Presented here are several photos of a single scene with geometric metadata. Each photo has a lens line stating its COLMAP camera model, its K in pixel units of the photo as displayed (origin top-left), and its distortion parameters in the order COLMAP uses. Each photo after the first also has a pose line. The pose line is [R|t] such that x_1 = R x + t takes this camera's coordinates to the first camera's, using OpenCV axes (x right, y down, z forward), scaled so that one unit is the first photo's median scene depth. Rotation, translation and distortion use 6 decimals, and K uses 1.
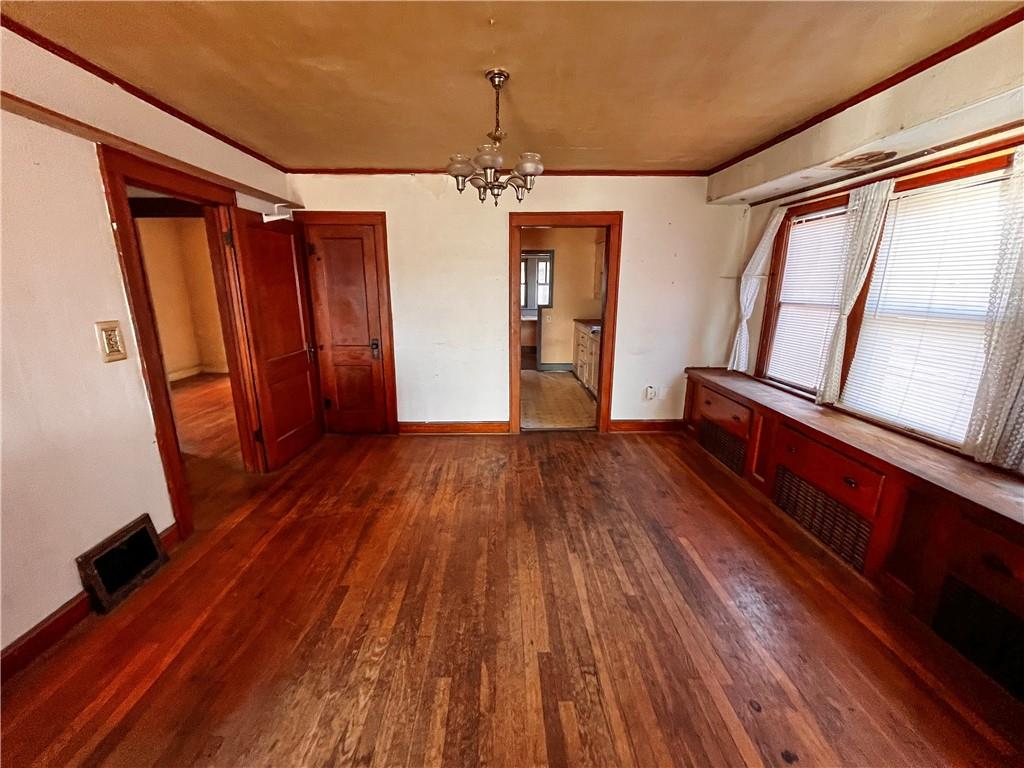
lens RADIAL K [[418.0, 0, 507.3], [0, 418.0, 383.4], [0, 0, 1]] dist [0.001233, -0.000664]
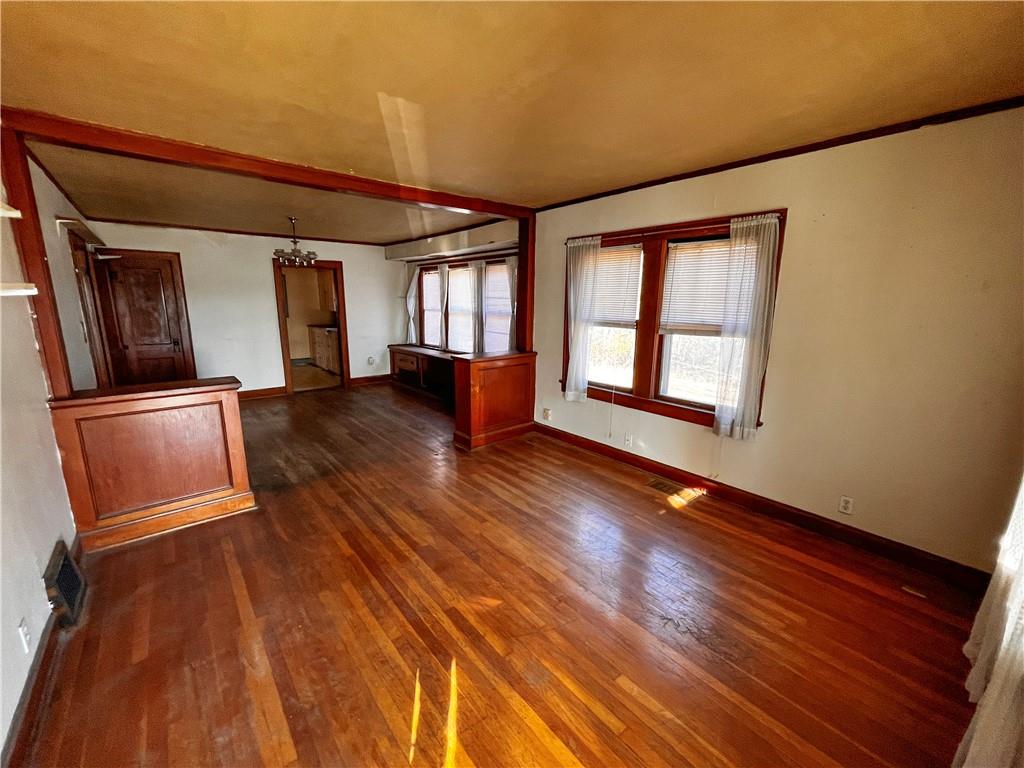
lens RADIAL K [[418.0, 0, 507.3], [0, 418.0, 383.4], [0, 0, 1]] dist [0.001233, -0.000664]
pose [[0.784583, -0.120812, 0.608139, -0.334677], [0.139473, 0.990084, 0.016748, 0.191489], [-0.604133, 0.071679, 0.793654, -0.857588]]
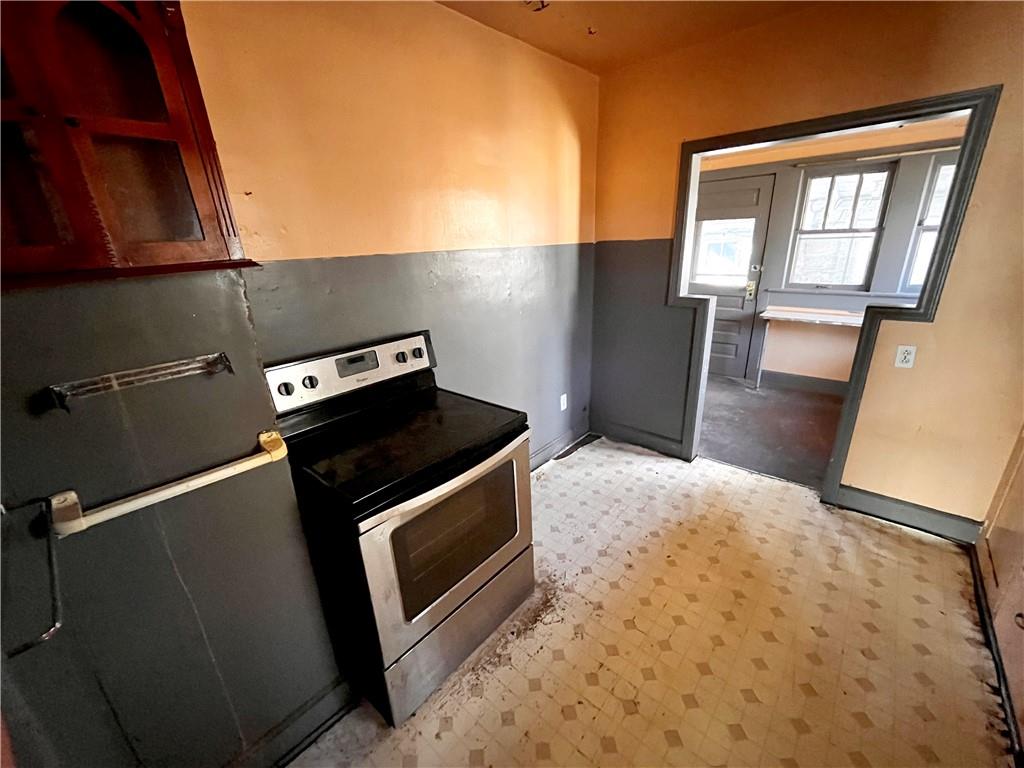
lens RADIAL K [[418.0, 0, 507.3], [0, 418.0, 383.4], [0, 0, 1]] dist [0.001233, -0.000664]
pose [[0.734616, 0.194022, -0.650149, 0.177324], [-0.120350, 0.980308, 0.156563, -0.274202], [0.667723, -0.036768, 0.743501, 1.112963]]
